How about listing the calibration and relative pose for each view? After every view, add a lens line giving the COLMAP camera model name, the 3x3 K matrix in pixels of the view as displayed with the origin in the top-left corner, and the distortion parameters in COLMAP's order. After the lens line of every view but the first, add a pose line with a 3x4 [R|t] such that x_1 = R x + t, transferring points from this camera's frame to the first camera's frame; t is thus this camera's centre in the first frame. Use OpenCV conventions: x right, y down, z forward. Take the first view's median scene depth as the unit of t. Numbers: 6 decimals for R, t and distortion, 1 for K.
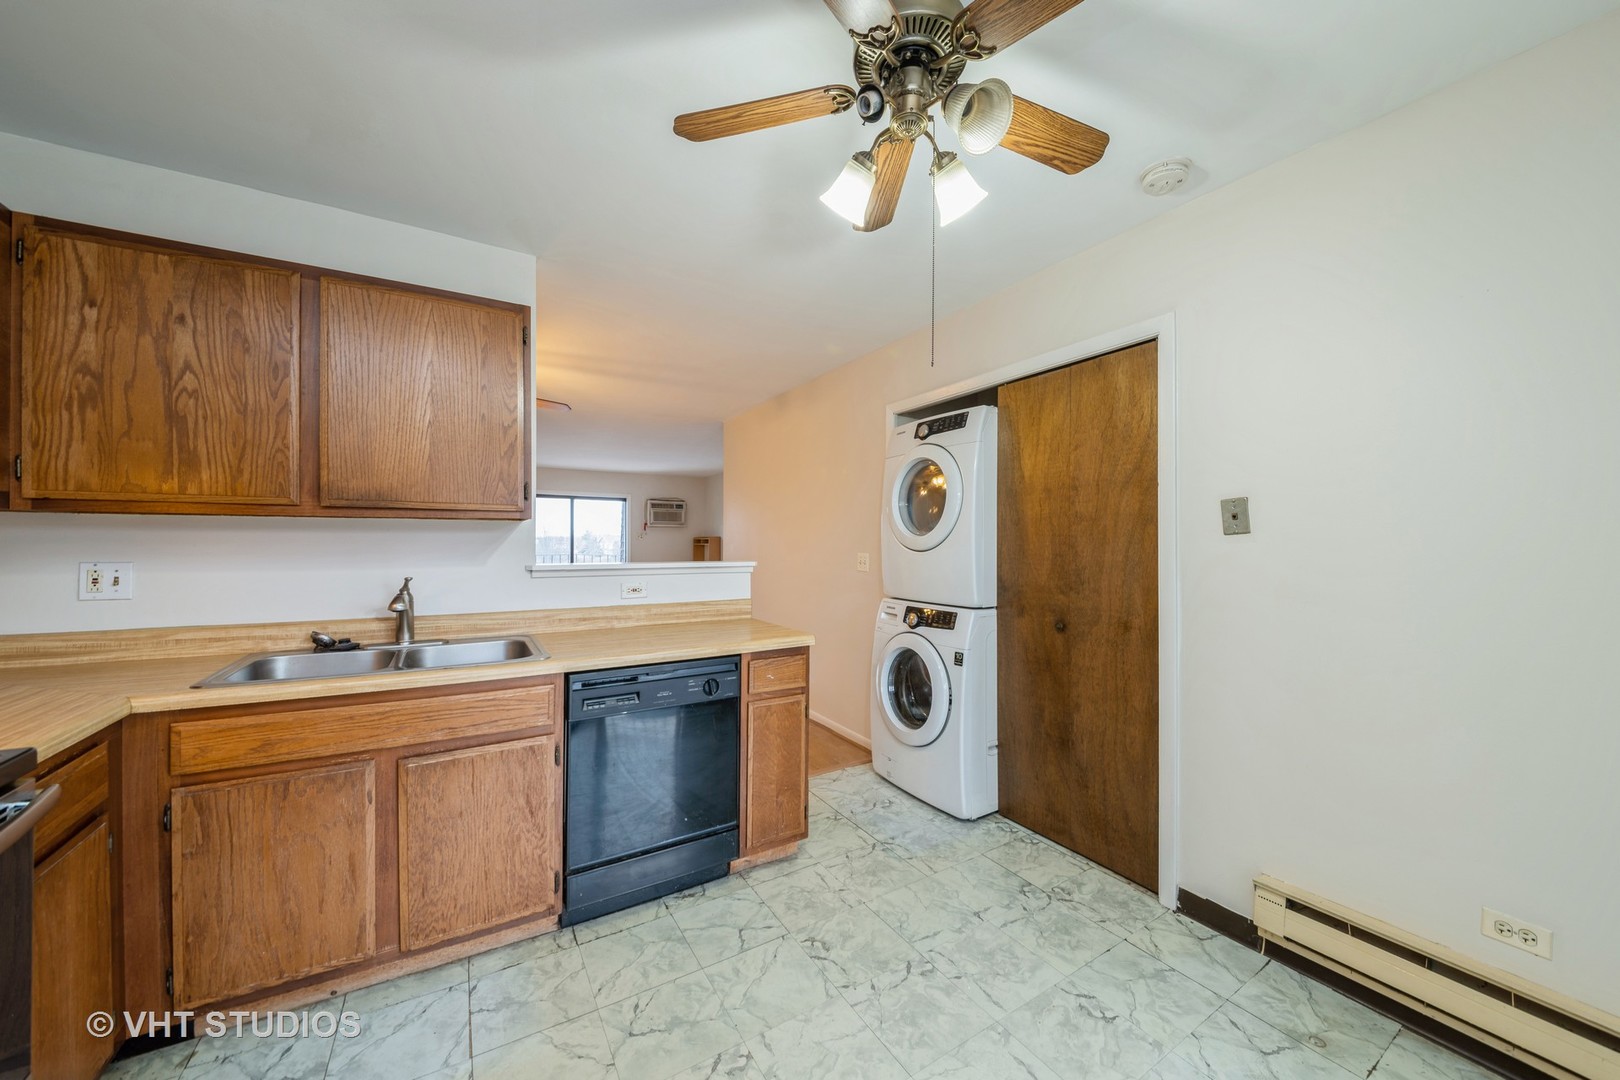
lens RADIAL K [[563.2, 0, 812.2], [0, 563.2, 544.2], [0, 0, 1]] dist [0.000535, -0.001273]
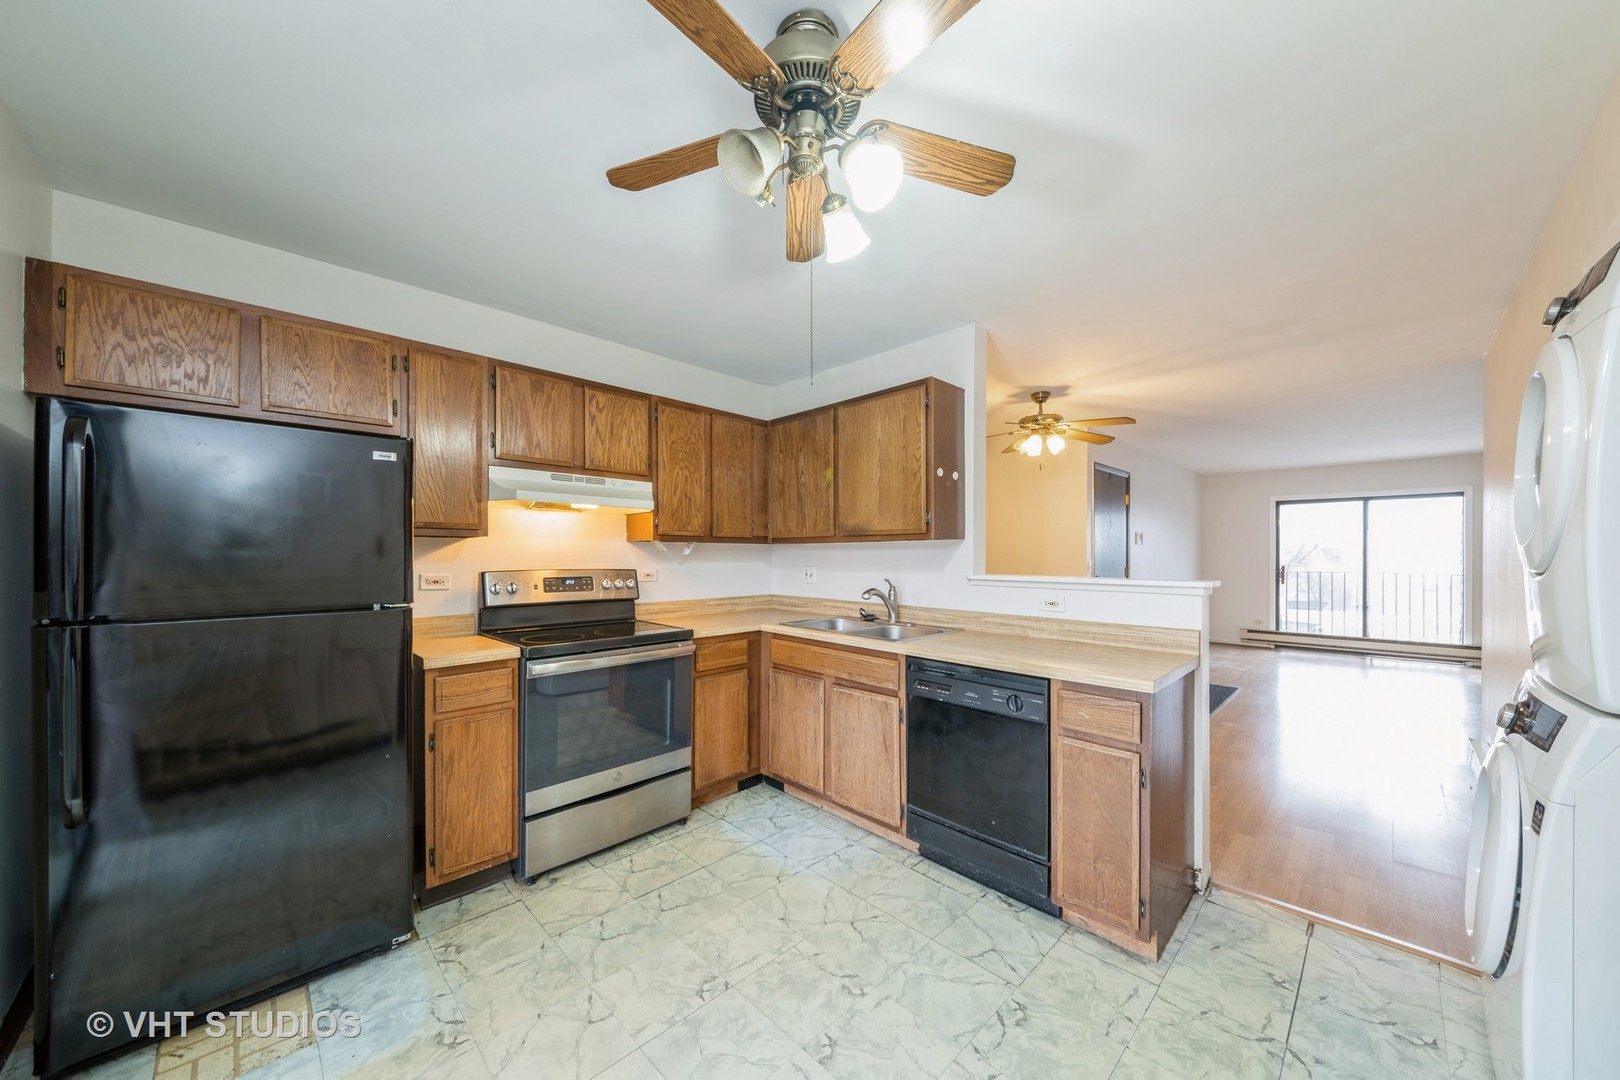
lens RADIAL K [[563.2, 0, 837.6], [0, 563.2, 556.1], [0, 0, 1]] dist [0.000535, -0.001273]
pose [[0.264858, 0.001453, -0.964286, 0.789191], [-0.004043, 0.999992, 0.000397, -0.005078], [0.964279, 0.003793, 0.264861, 0.495012]]
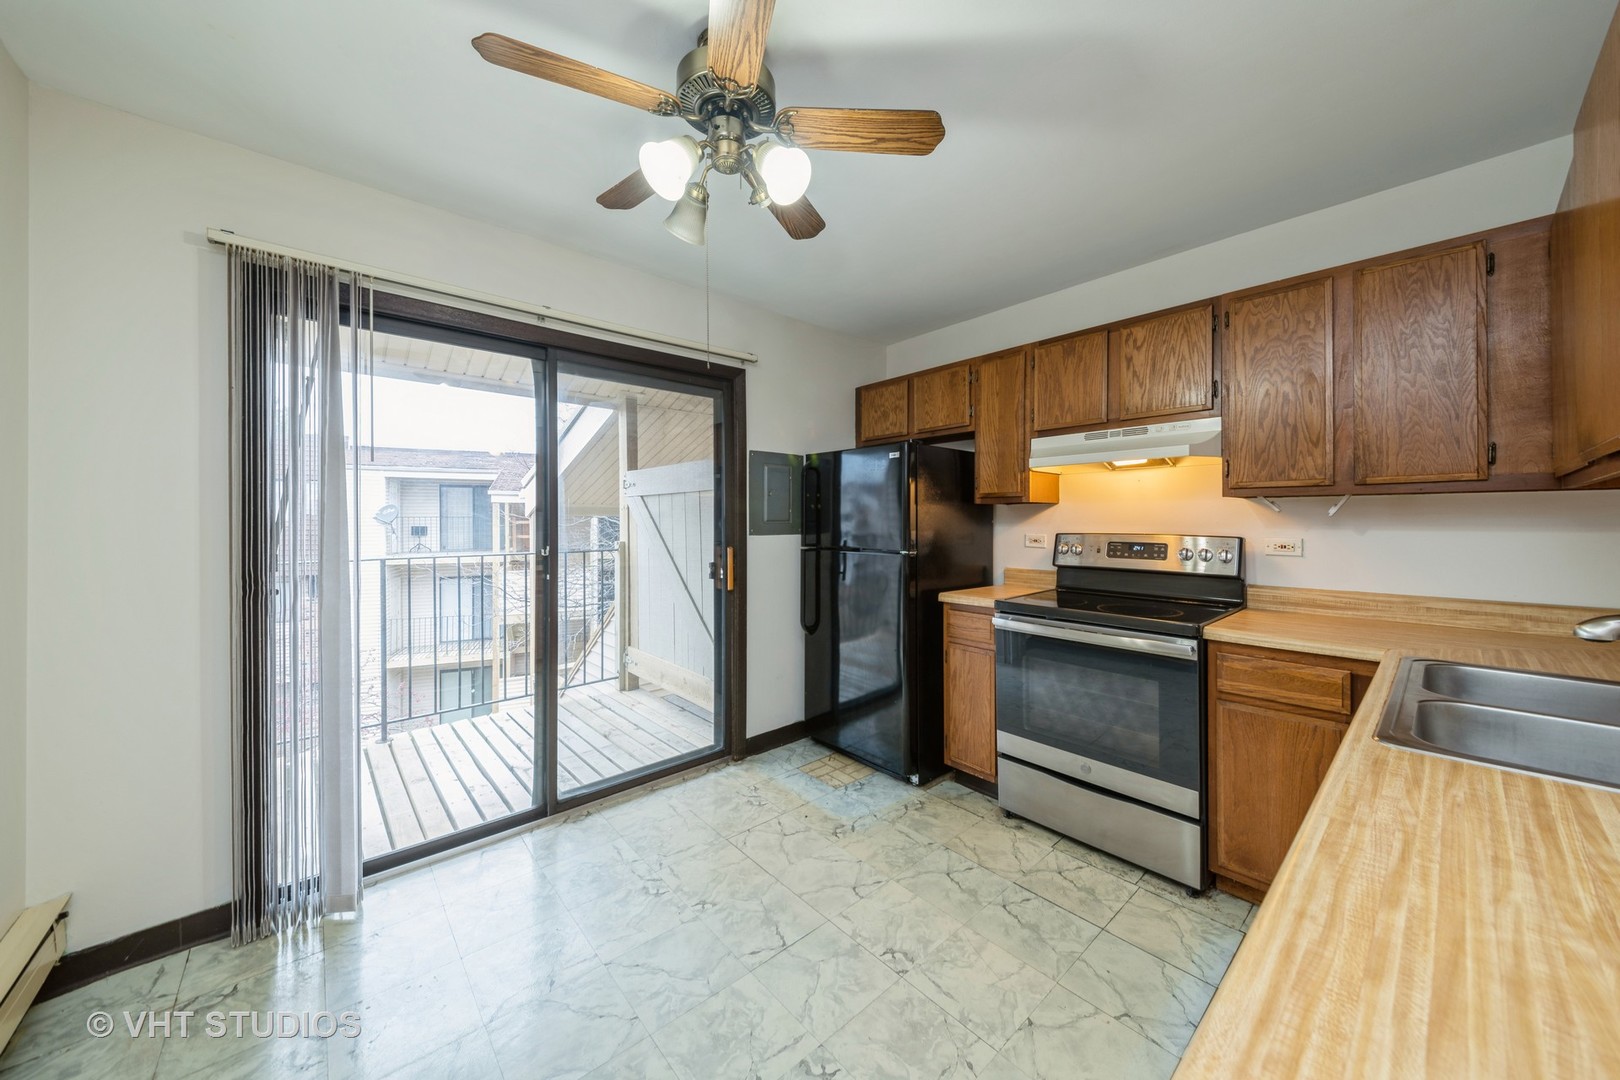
lens RADIAL K [[563.2, 0, 811.7], [0, 563.2, 522.7], [0, 0, 1]] dist [0.000535, -0.001273]
pose [[-0.984052, 0.005687, -0.177788, 0.139751], [0.004252, 0.999955, 0.008449, -0.007424], [0.177828, 0.007558, -0.984033, 1.403600]]
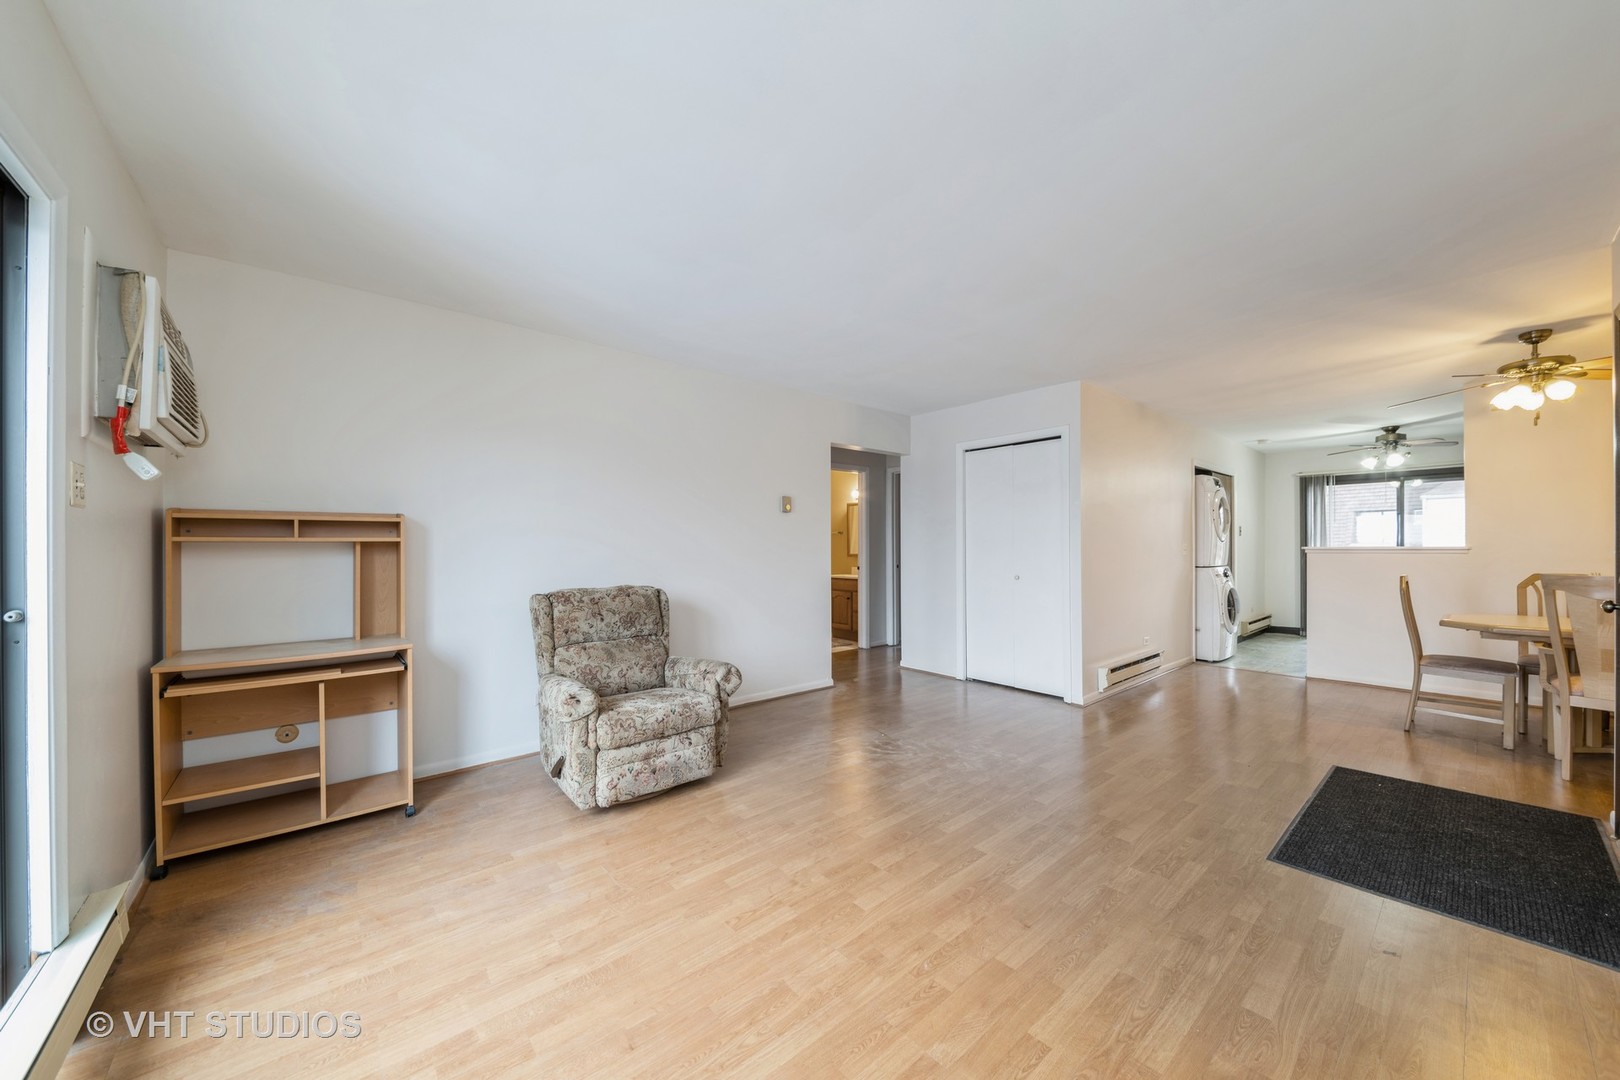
lens RADIAL K [[563.2, 0, 808.7], [0, 563.2, 546.1], [0, 0, 1]] dist [0.000535, -0.001273]
pose [[-0.147865, 0.000291, 0.989008, -2.665547], [0.004797, 0.999988, 0.000423, 0.037358], [-0.988996, 0.004807, -0.147864, 4.522512]]
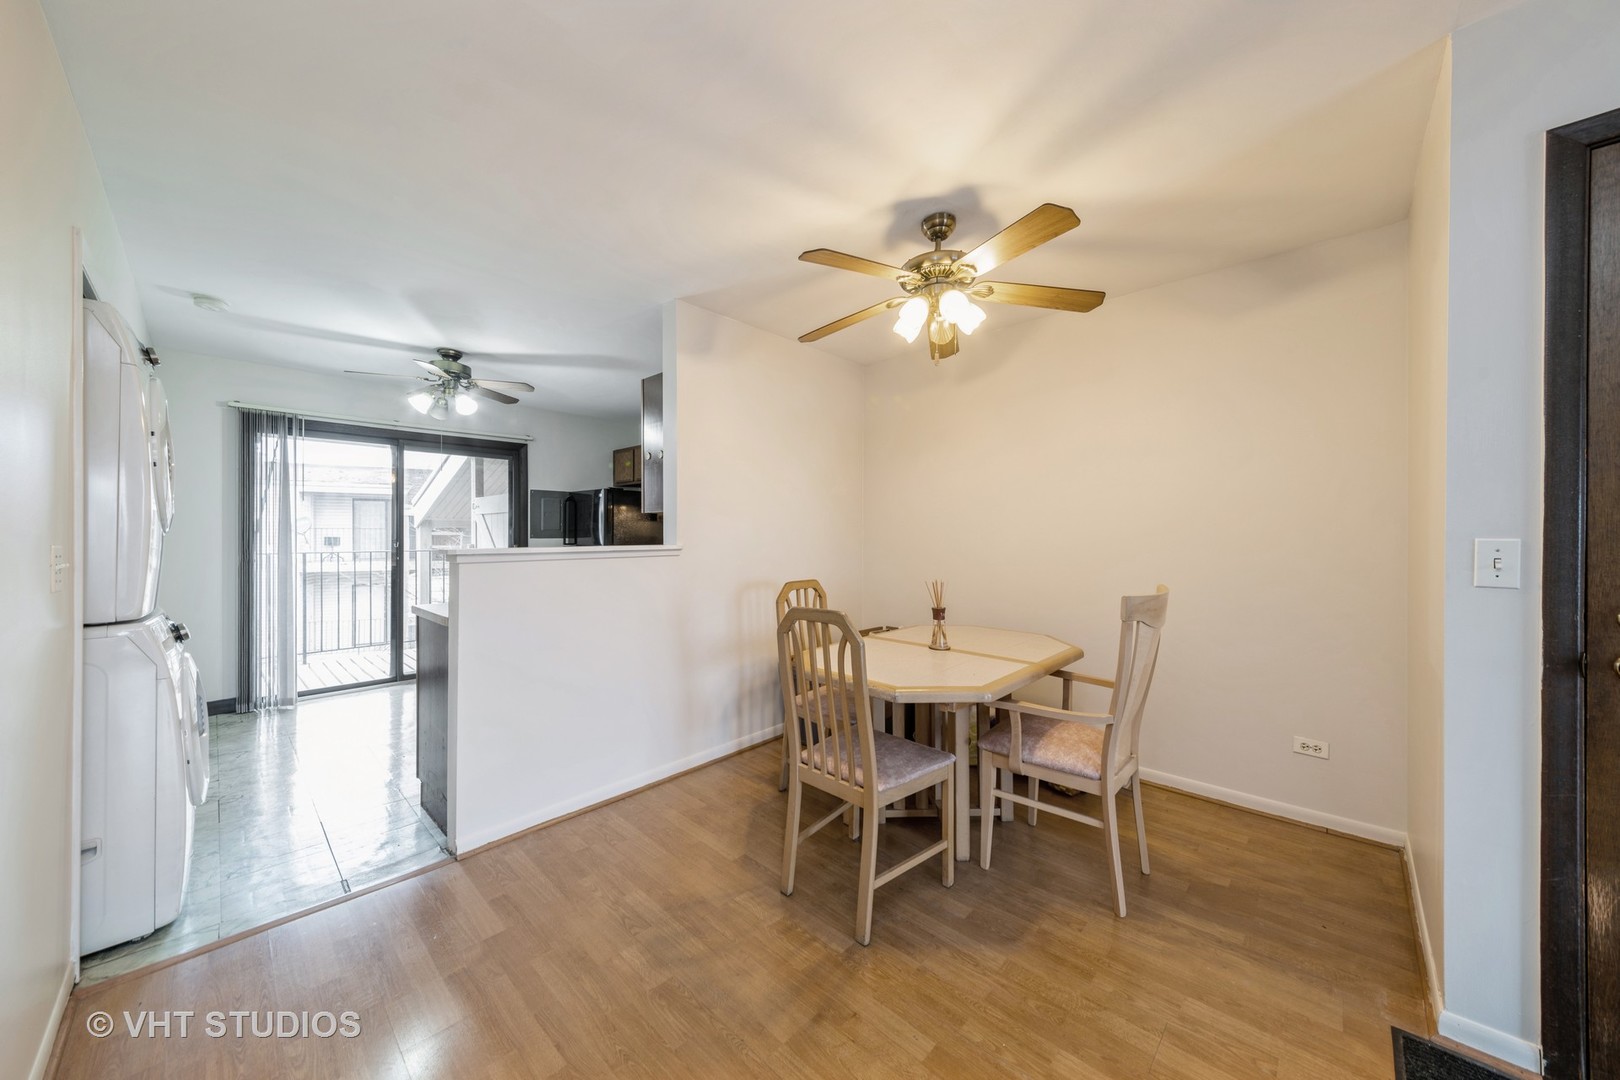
lens RADIAL K [[563.2, 0, 808.7], [0, 563.2, 539.3], [0, 0, 1]] dist [0.000535, -0.001273]
pose [[-0.963525, -0.000068, -0.267617, -0.600331], [-0.003298, 0.999927, 0.011620, 0.009692], [0.267596, 0.012079, -0.963455, 2.967994]]
